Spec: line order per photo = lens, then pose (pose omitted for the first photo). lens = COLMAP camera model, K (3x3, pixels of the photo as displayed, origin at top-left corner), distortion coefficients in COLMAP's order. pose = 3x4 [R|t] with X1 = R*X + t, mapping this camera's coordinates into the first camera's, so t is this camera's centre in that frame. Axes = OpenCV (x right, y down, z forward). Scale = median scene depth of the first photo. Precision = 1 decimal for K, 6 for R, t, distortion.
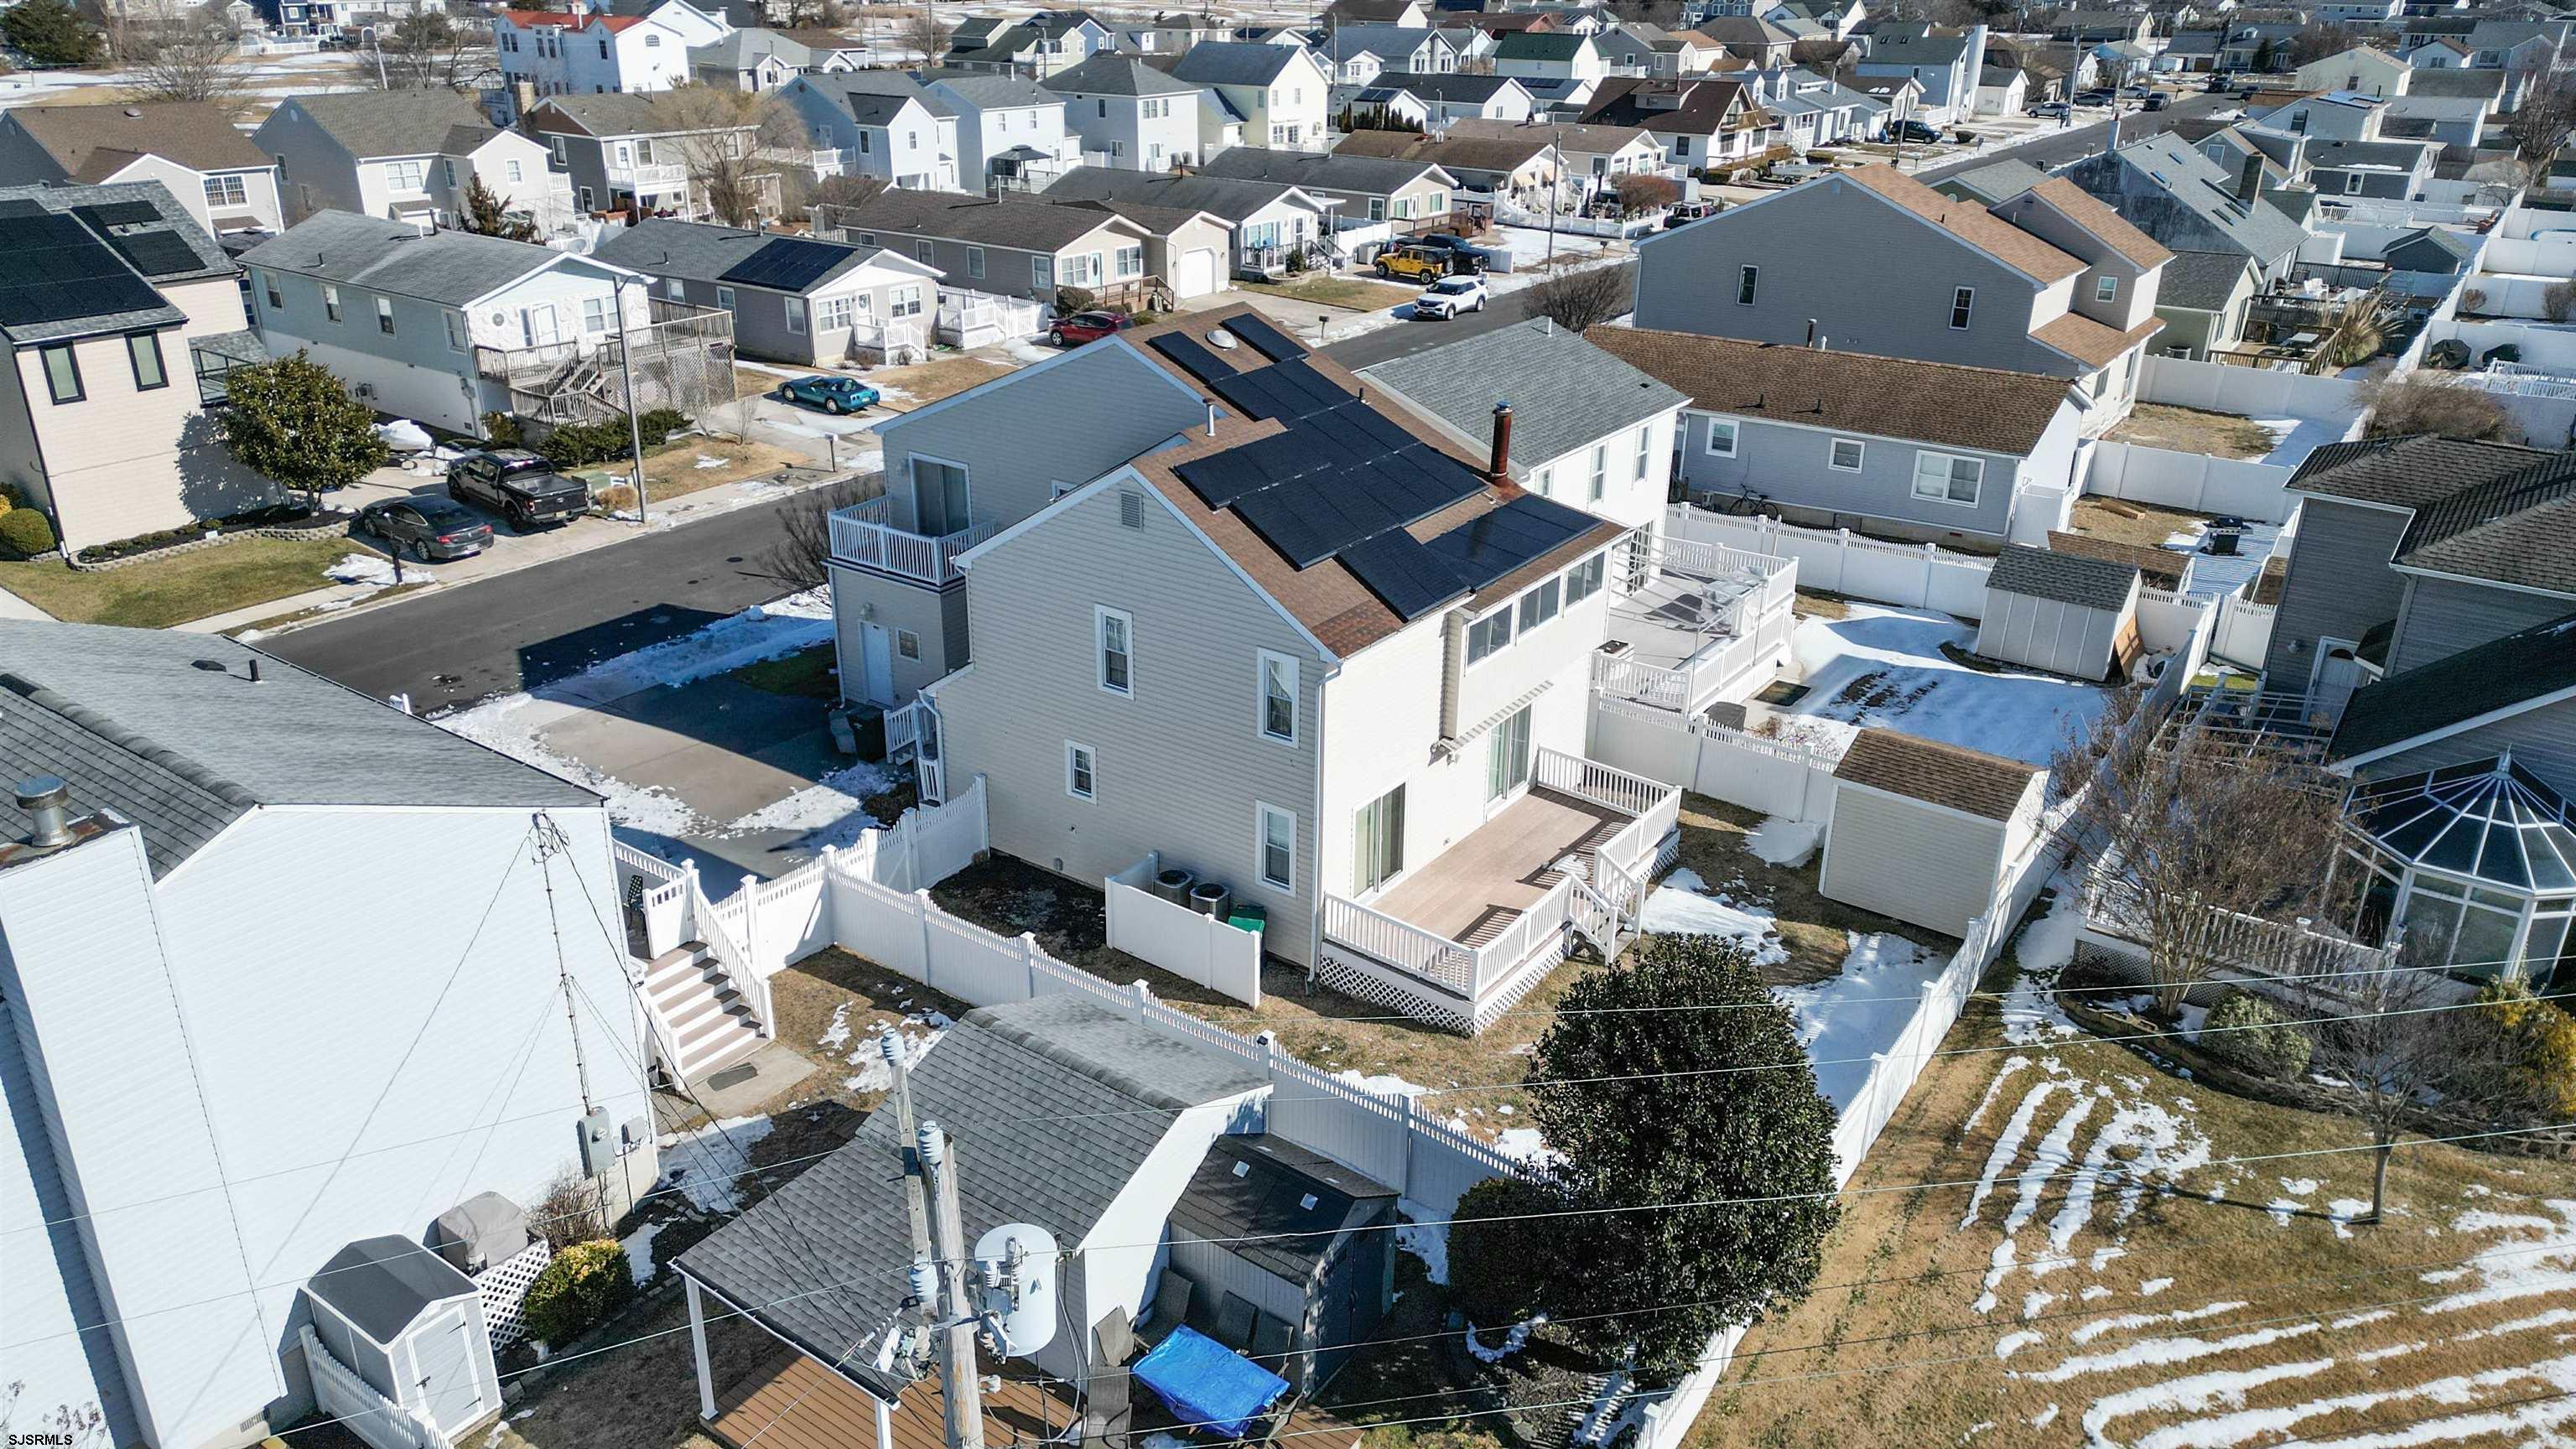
lens RADIAL K [[1785.8, 0, 1273.0], [0, 1785.8, 711.2], [0, 0, 1]] dist [0.087890, -0.085852]
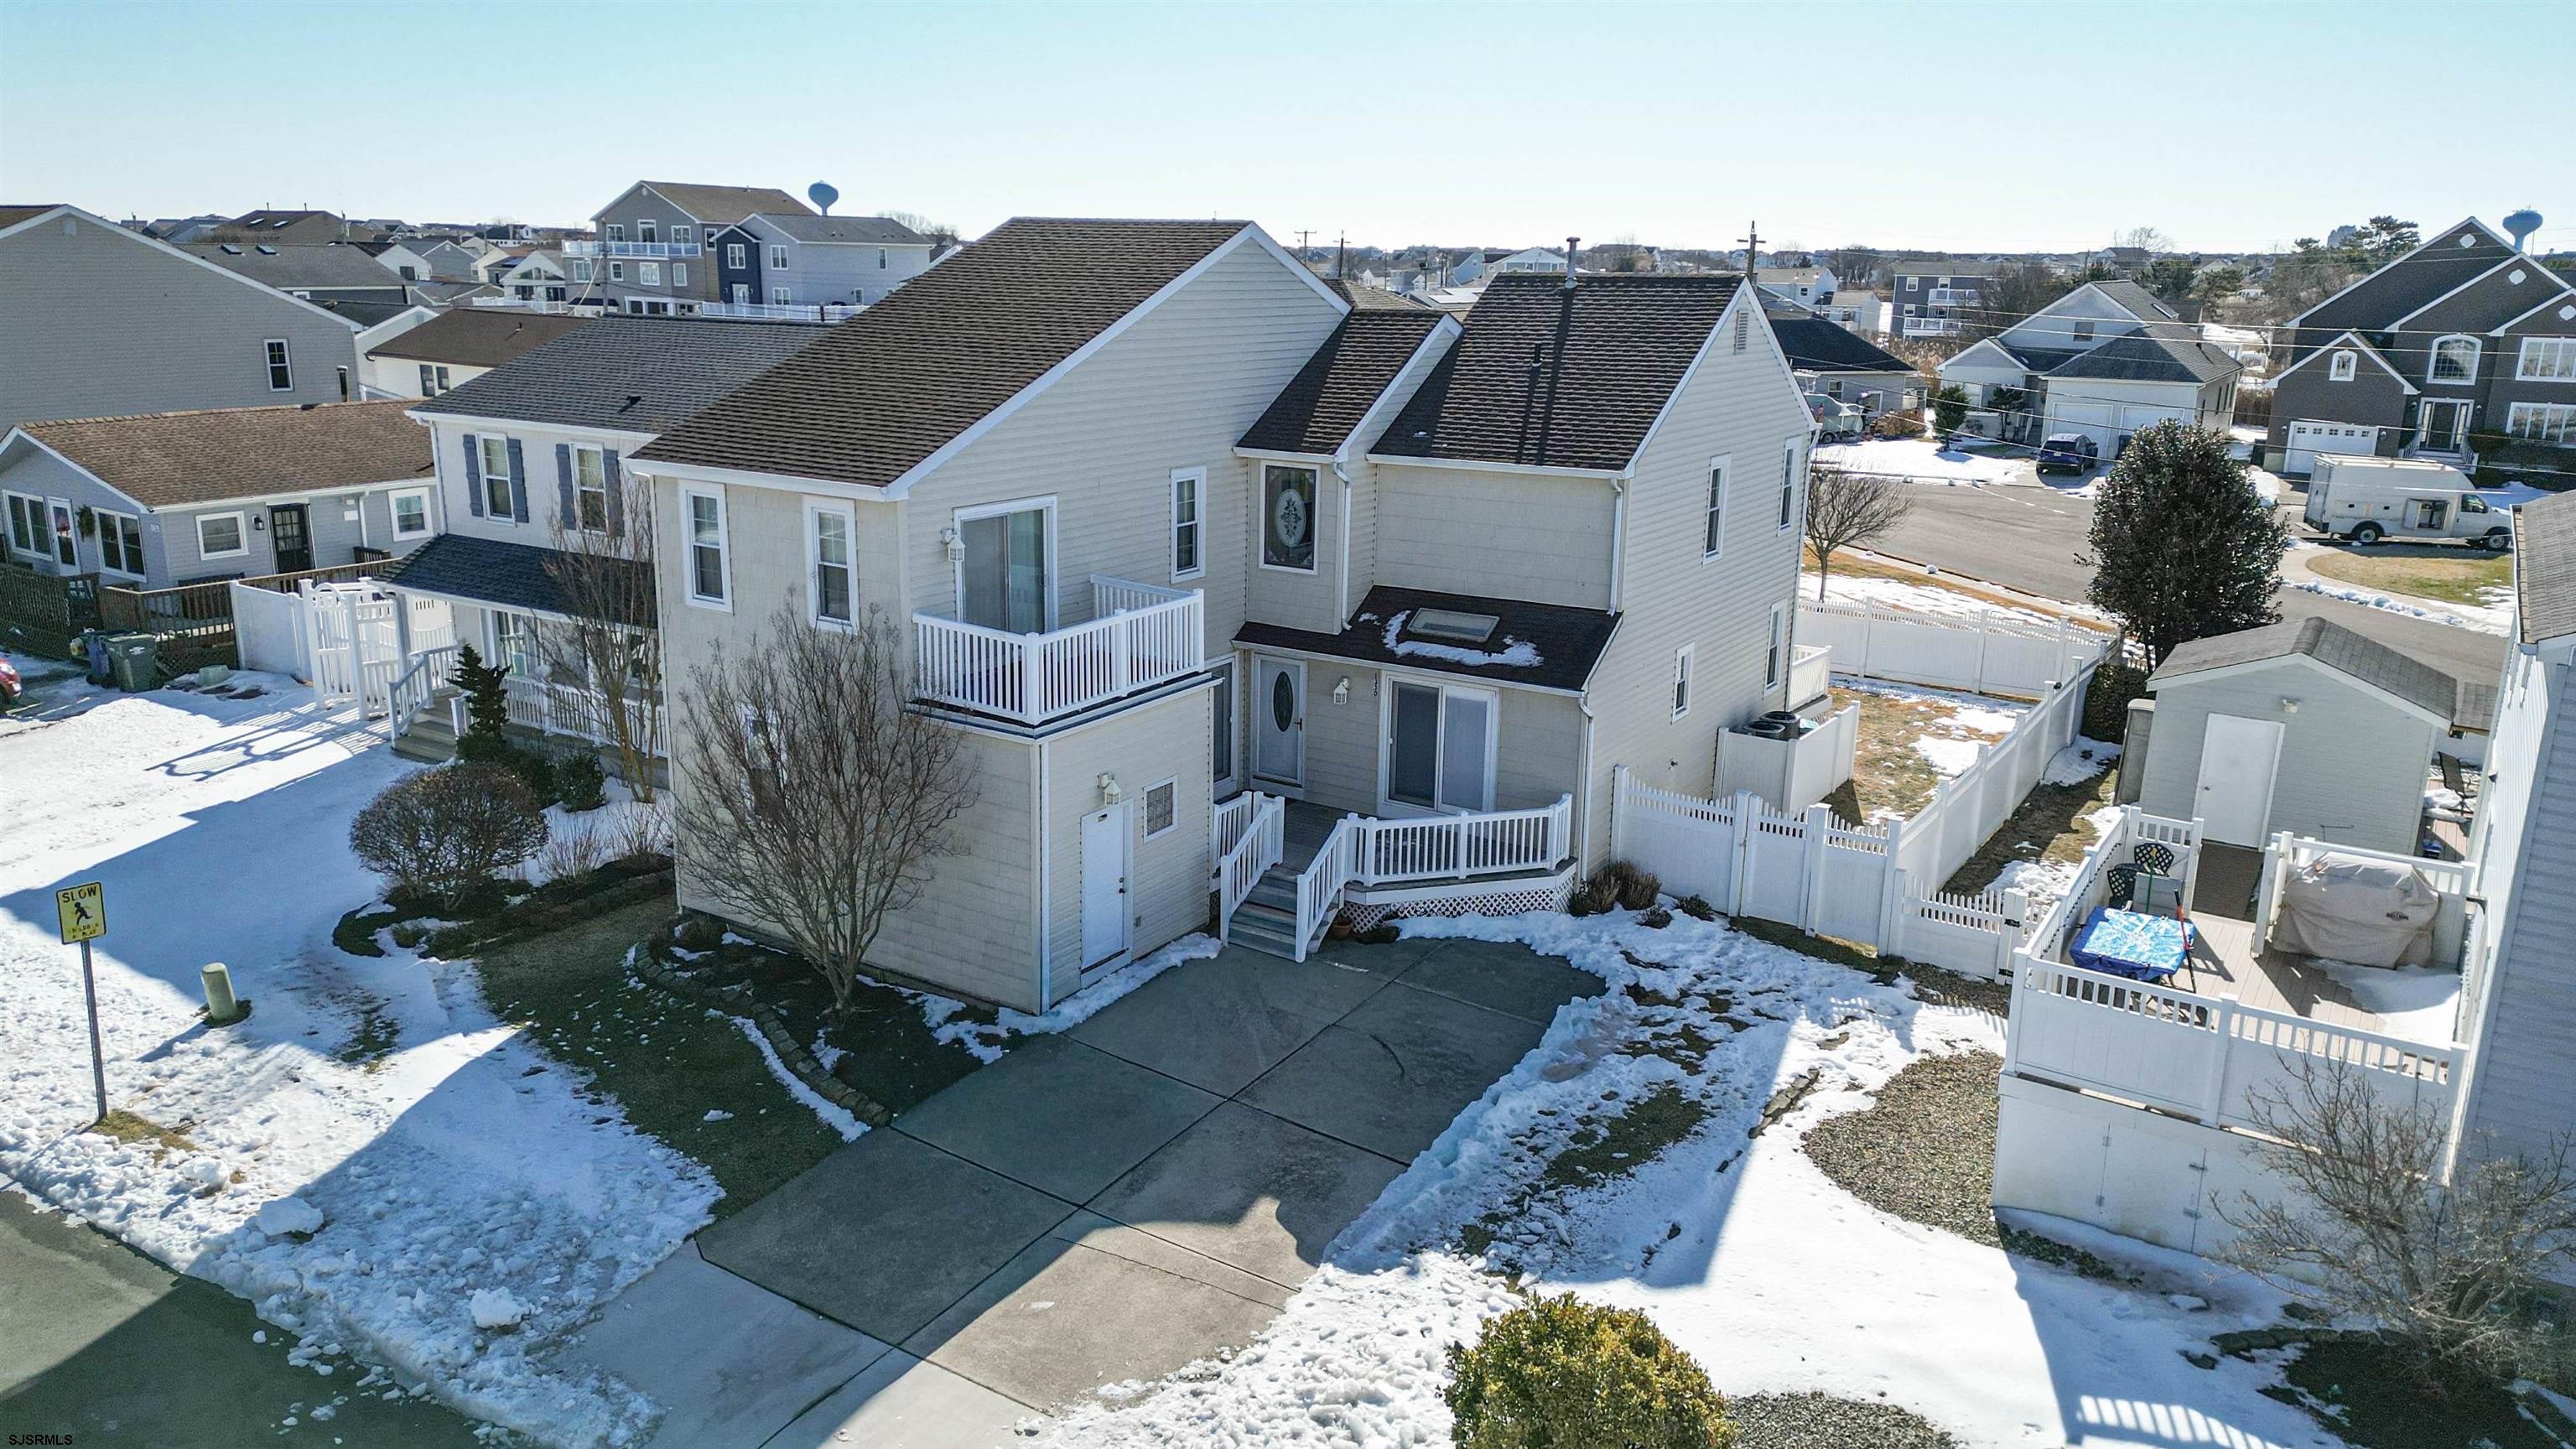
lens RADIAL K [[1785.8, 0, 1277.1], [0, 1785.8, 738.5], [0, 0, 1]] dist [0.087890, -0.085852]
pose [[-0.055705, -0.269063, 0.961510, -0.490846], [0.372621, 0.887827, 0.270032, -0.129613], [-0.926310, 0.373321, 0.050802, 0.617594]]
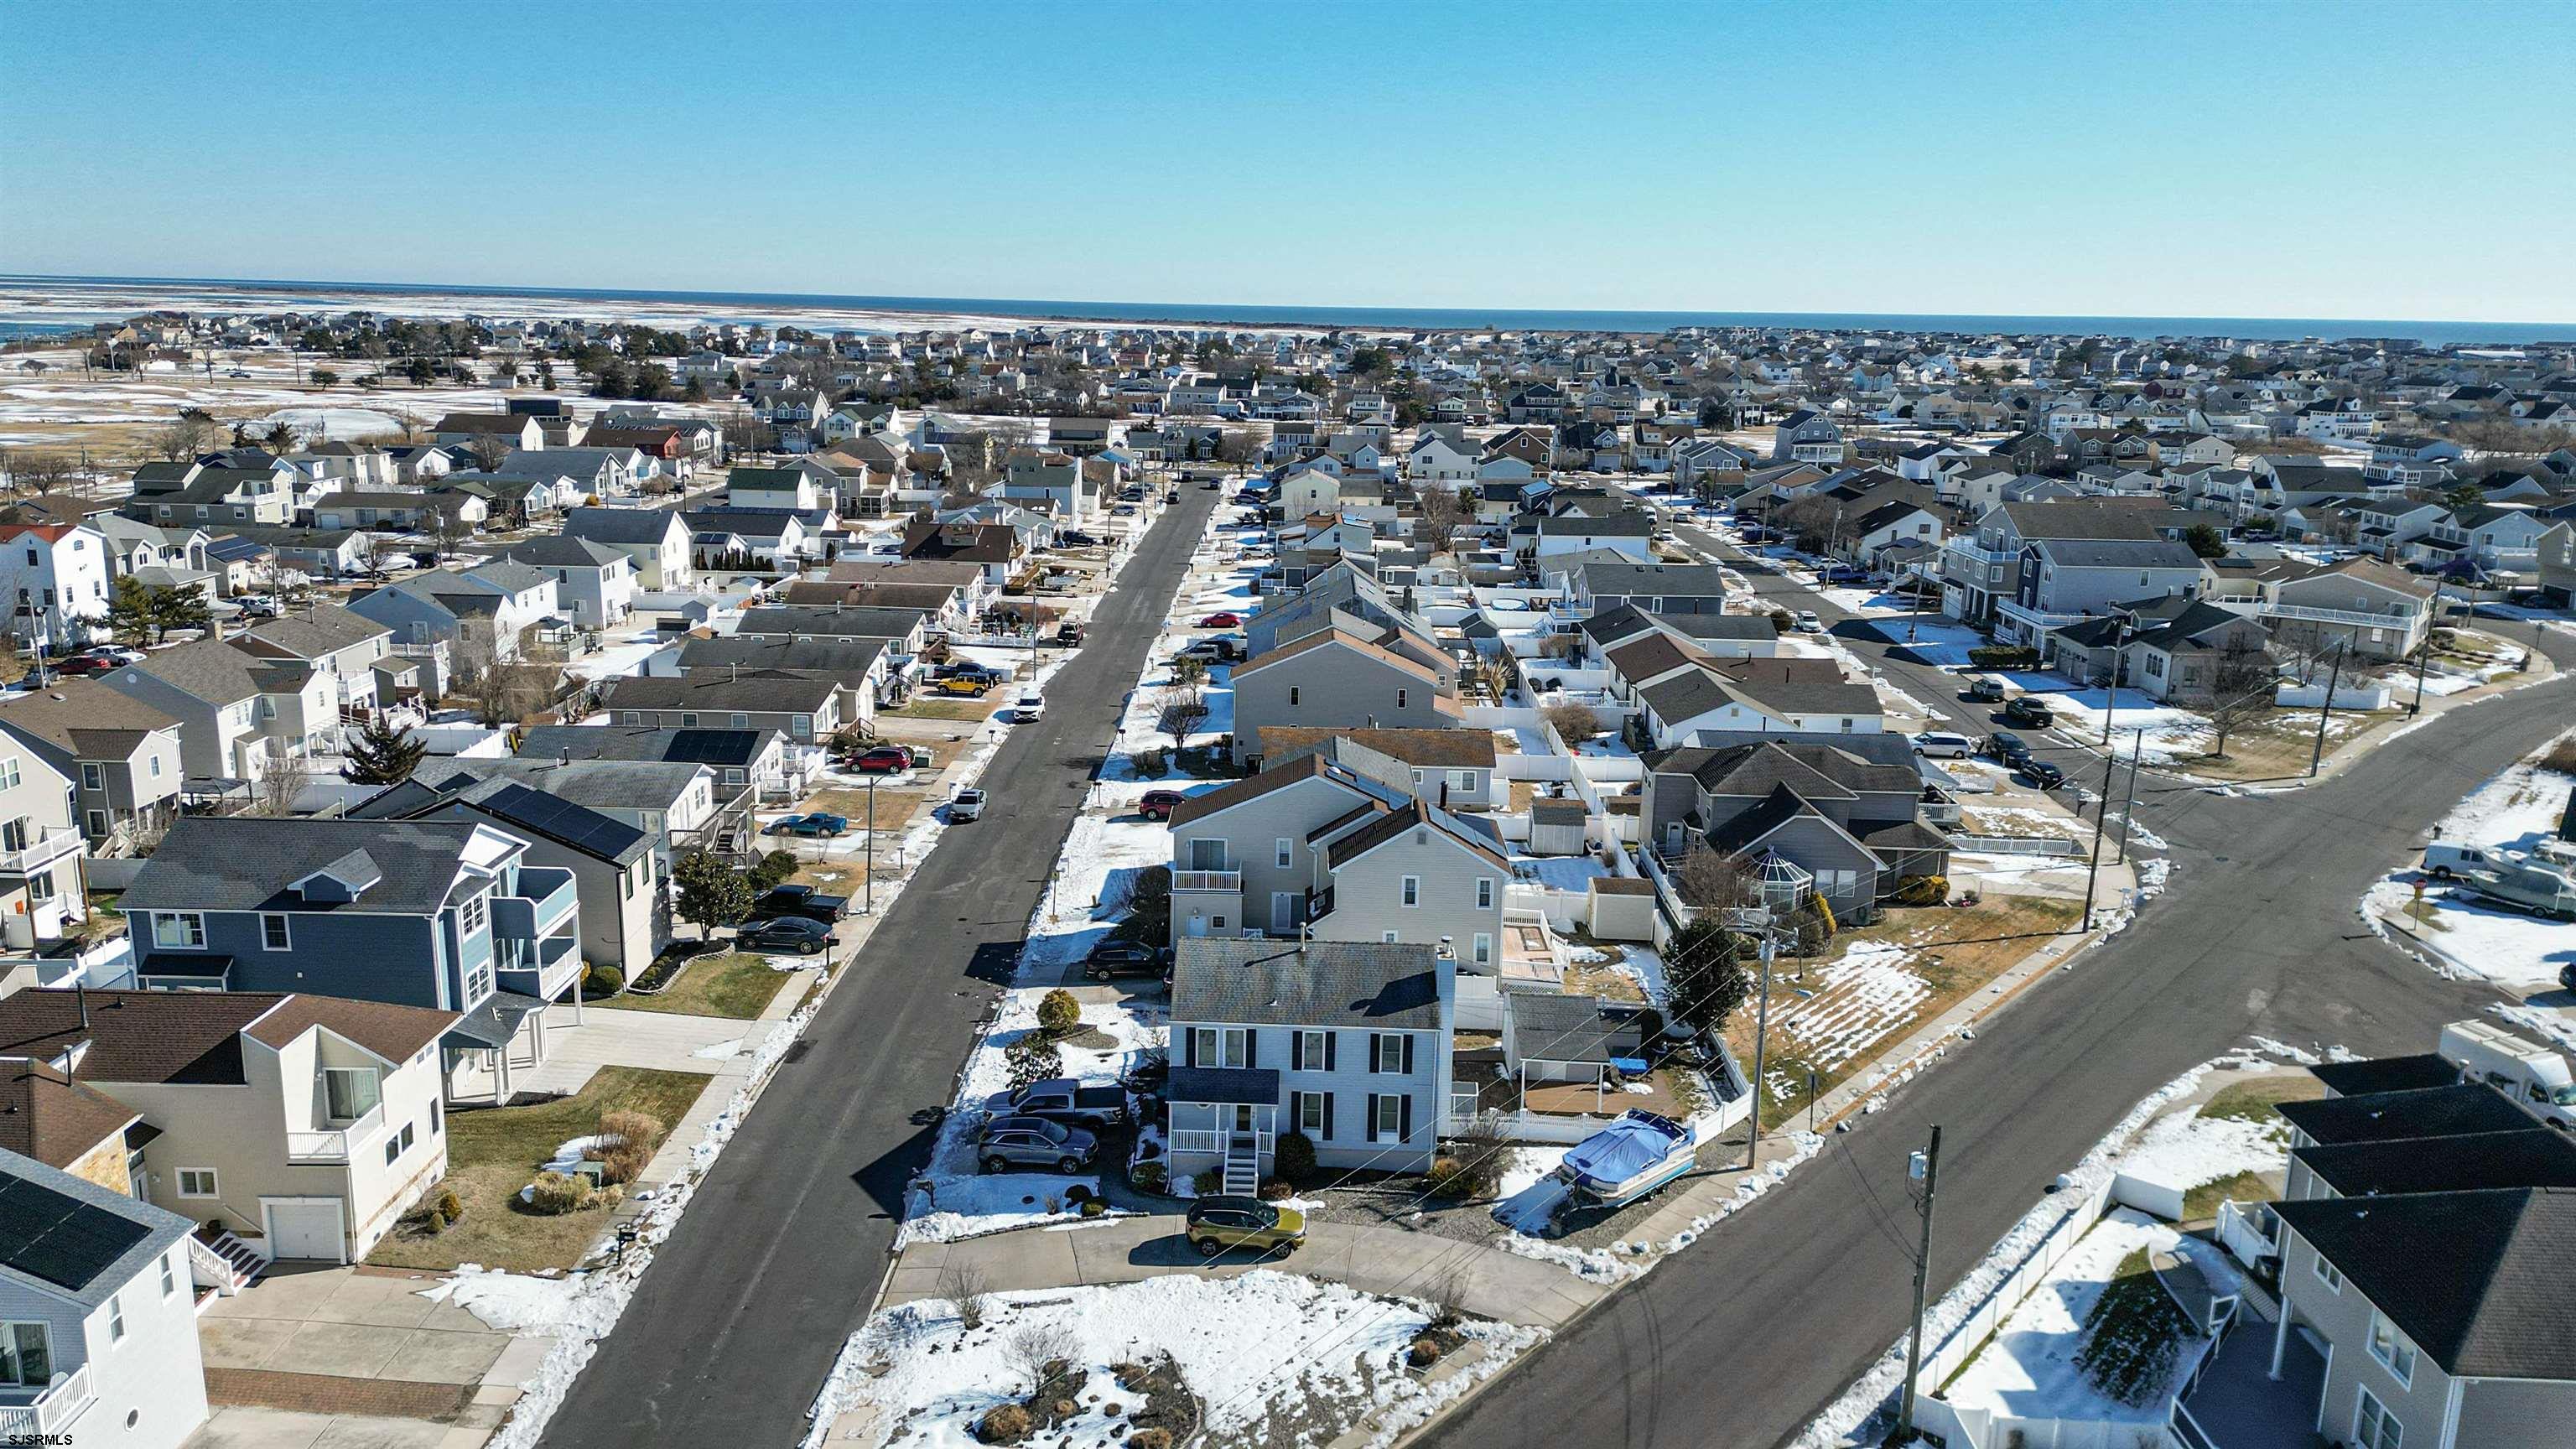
lens RADIAL K [[1785.8, 0, 1266.3], [0, 1785.8, 718.6], [0, 0, 1]] dist [0.087890, -0.085852]
pose [[0.821473, -0.121601, 0.557131, -0.904661], [0.209007, 0.973215, -0.095757, -0.038455], [-0.530564, 0.195106, 0.824885, -0.606592]]
